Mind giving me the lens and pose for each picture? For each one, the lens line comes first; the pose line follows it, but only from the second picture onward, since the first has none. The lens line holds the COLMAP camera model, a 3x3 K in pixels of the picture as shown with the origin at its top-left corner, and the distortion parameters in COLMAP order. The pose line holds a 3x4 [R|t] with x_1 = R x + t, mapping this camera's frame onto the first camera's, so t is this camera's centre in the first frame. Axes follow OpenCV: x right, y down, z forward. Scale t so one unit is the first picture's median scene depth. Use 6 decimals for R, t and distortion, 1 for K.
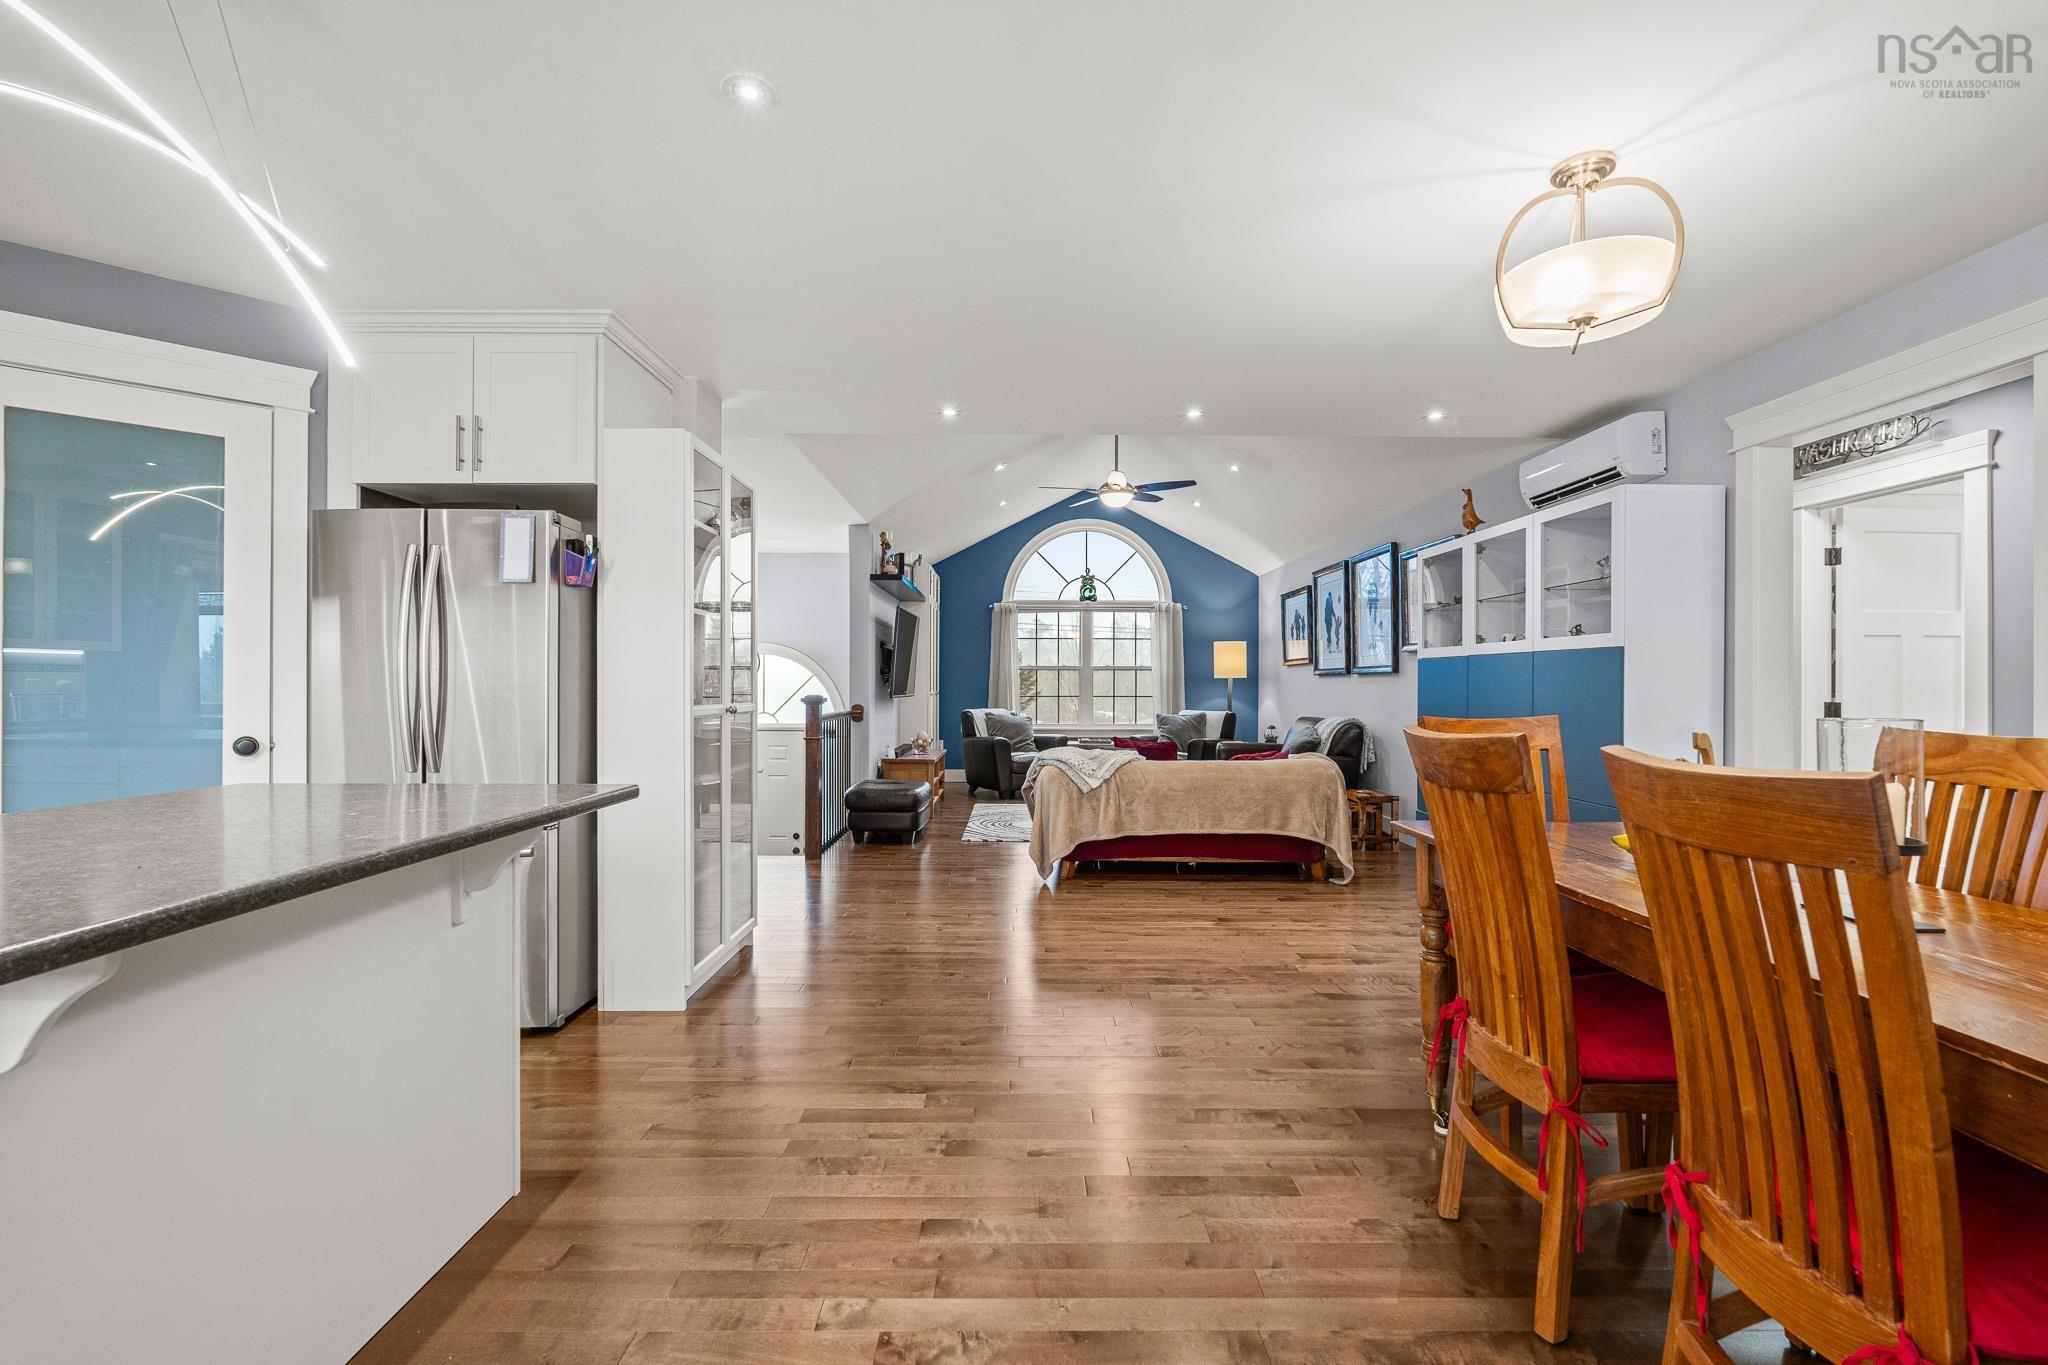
lens RADIAL K [[900.4, 0, 1034.3], [0, 900.4, 684.7], [0, 0, 1]] dist [-0.000035, -0.000071]
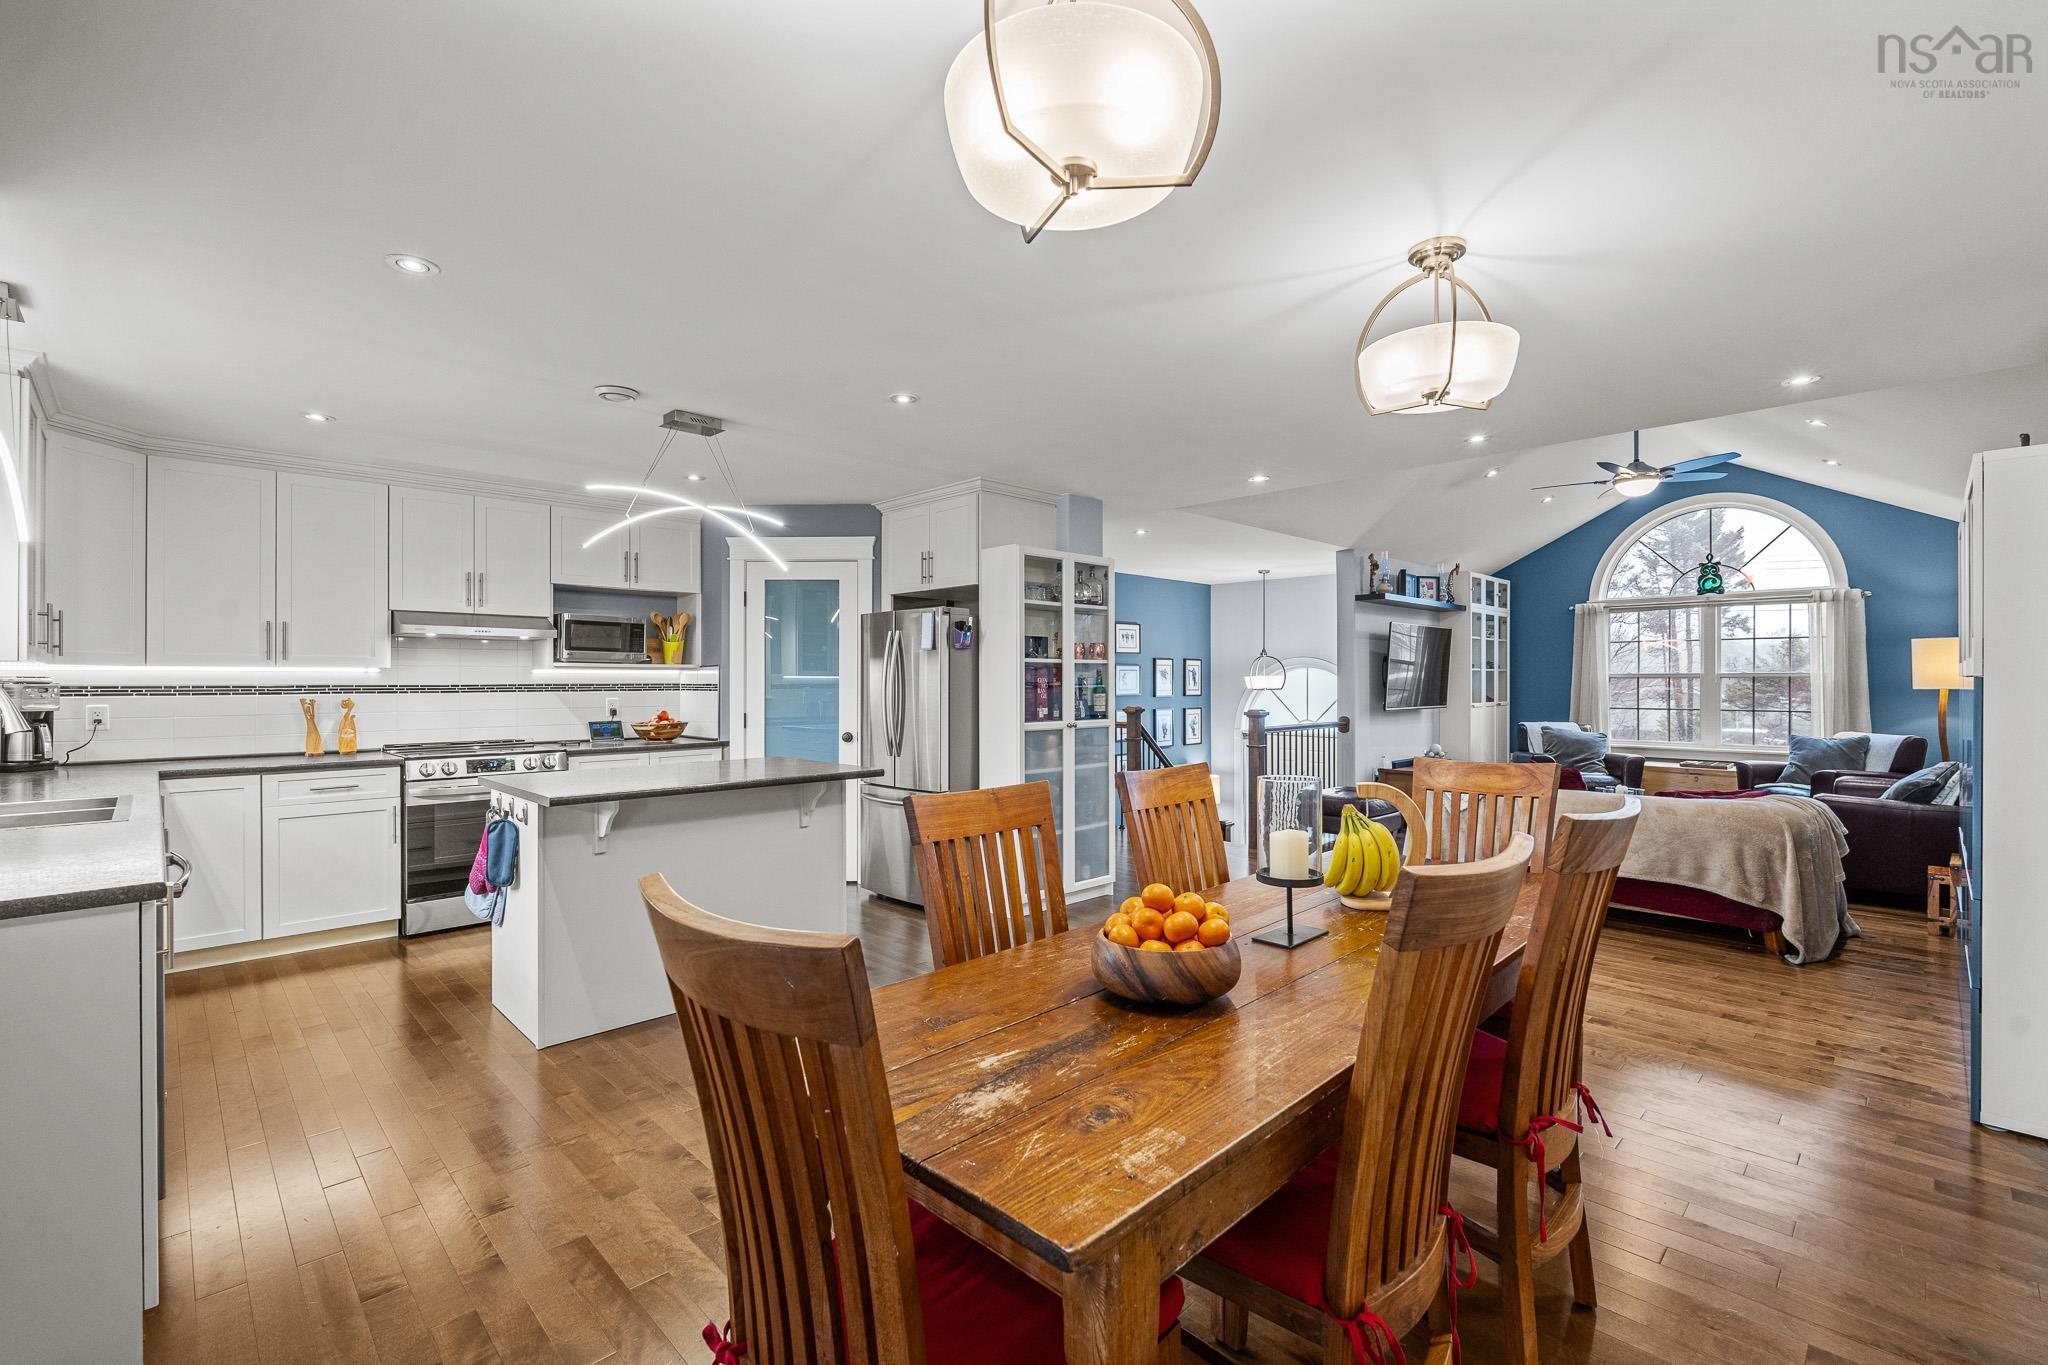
lens RADIAL K [[900.4, 0, 1019.9], [0, 900.4, 681.8], [0, 0, 1]] dist [-0.000035, -0.000071]
pose [[0.694469, -0.002451, -0.719518, 0.263385], [0.001904, 0.999997, -0.001569, -0.015896], [0.719520, -0.000280, 0.694472, -0.026323]]
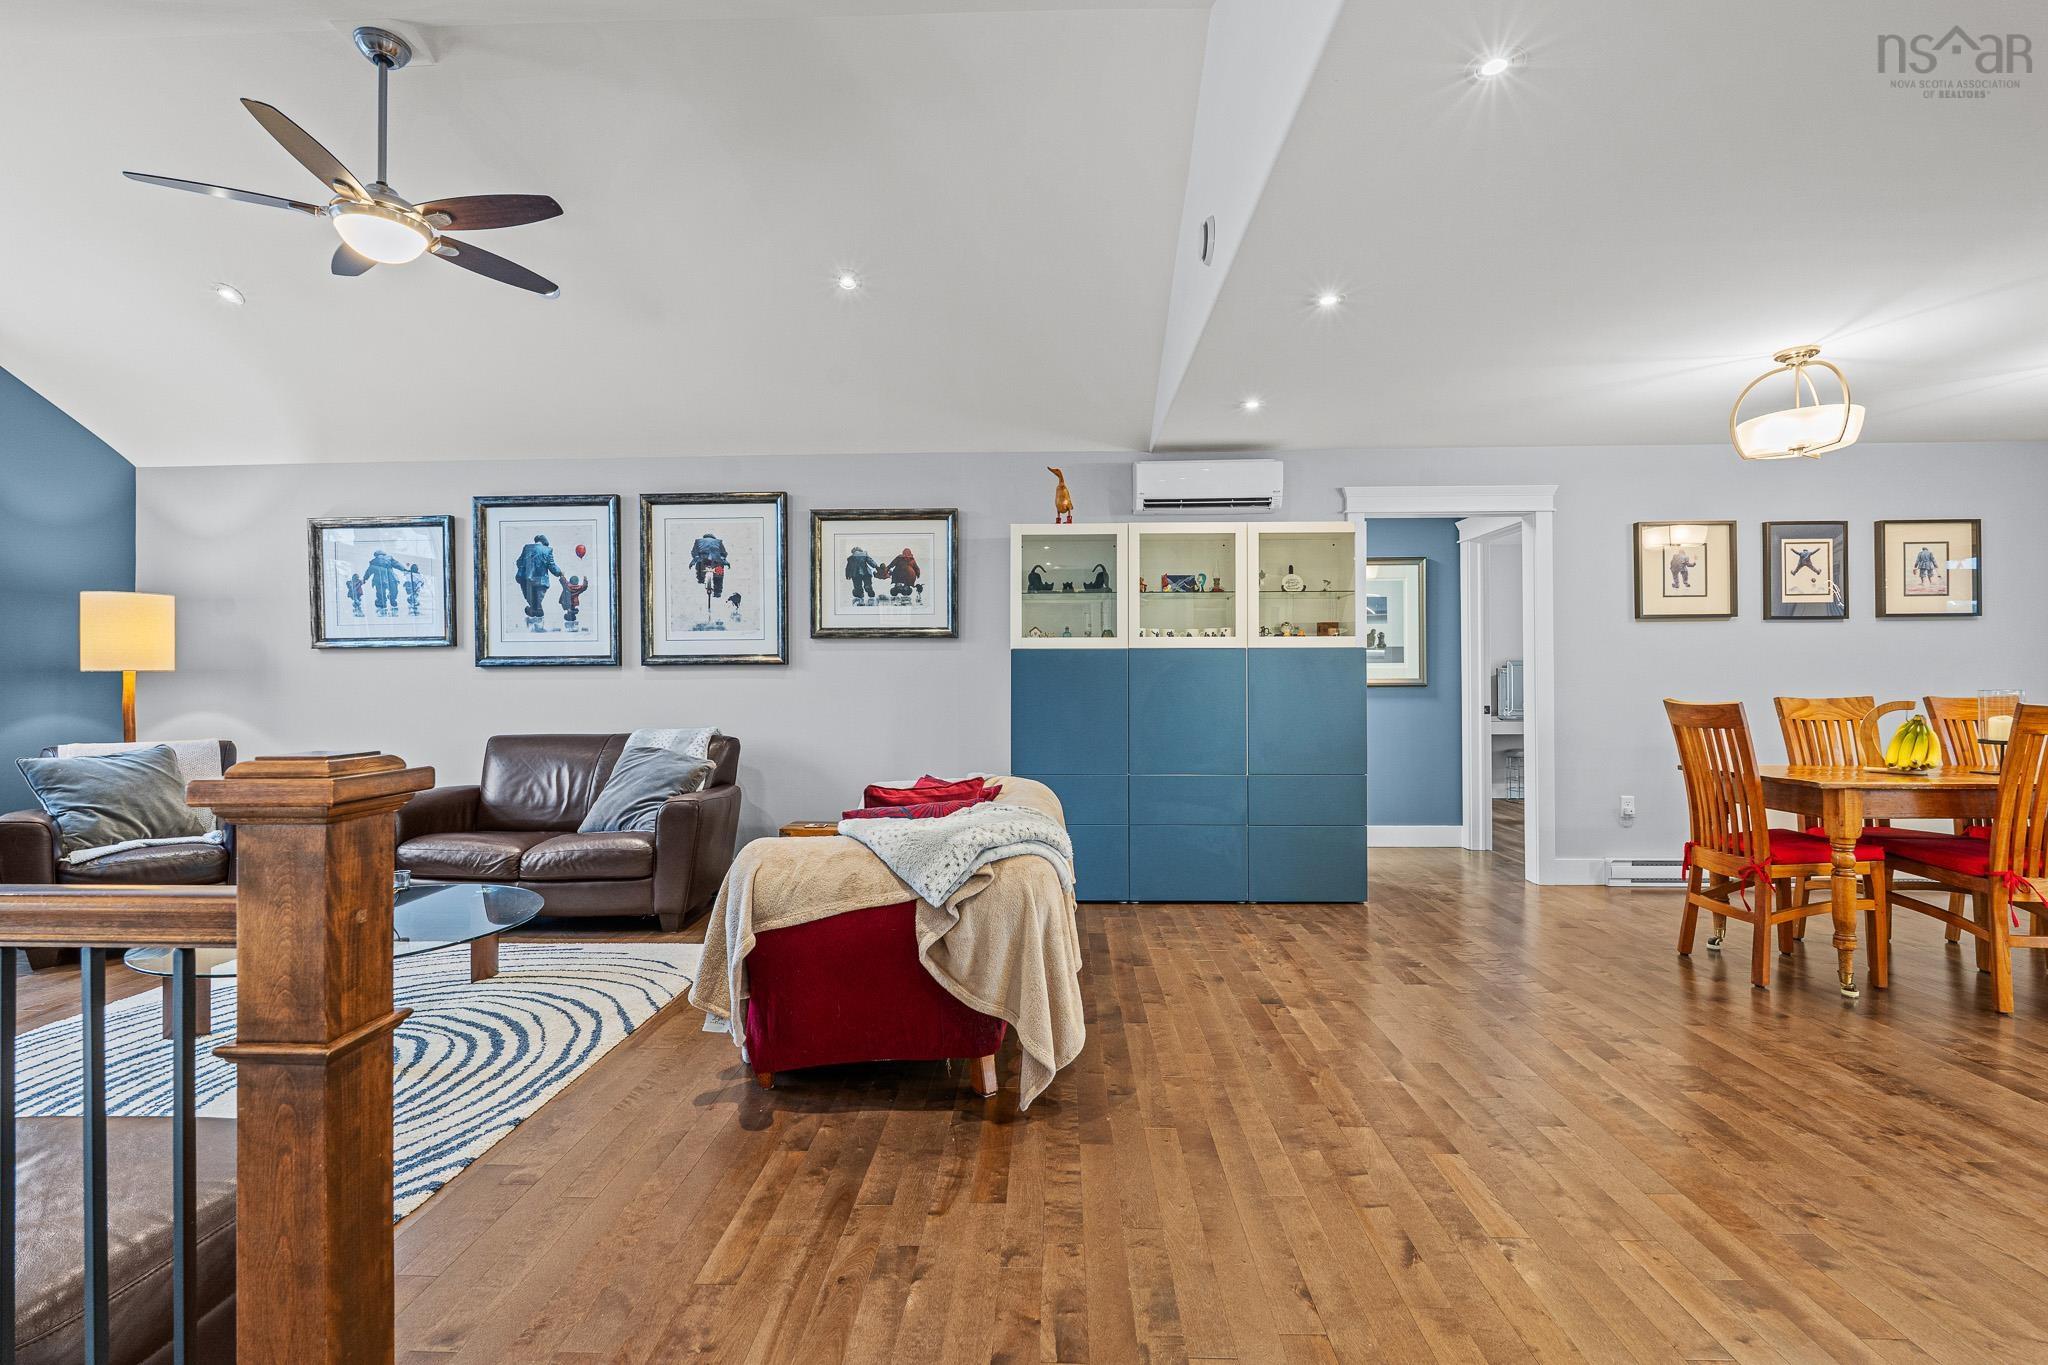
lens RADIAL K [[900.4, 0, 1011.2], [0, 900.4, 679.2], [0, 0, 1]] dist [-0.000035, -0.000071]
pose [[0.054384, -0.005053, 0.998507, -0.272356], [0.006727, 0.999966, 0.004694, -0.001975], [-0.998497, 0.006461, 0.054416, 0.603789]]
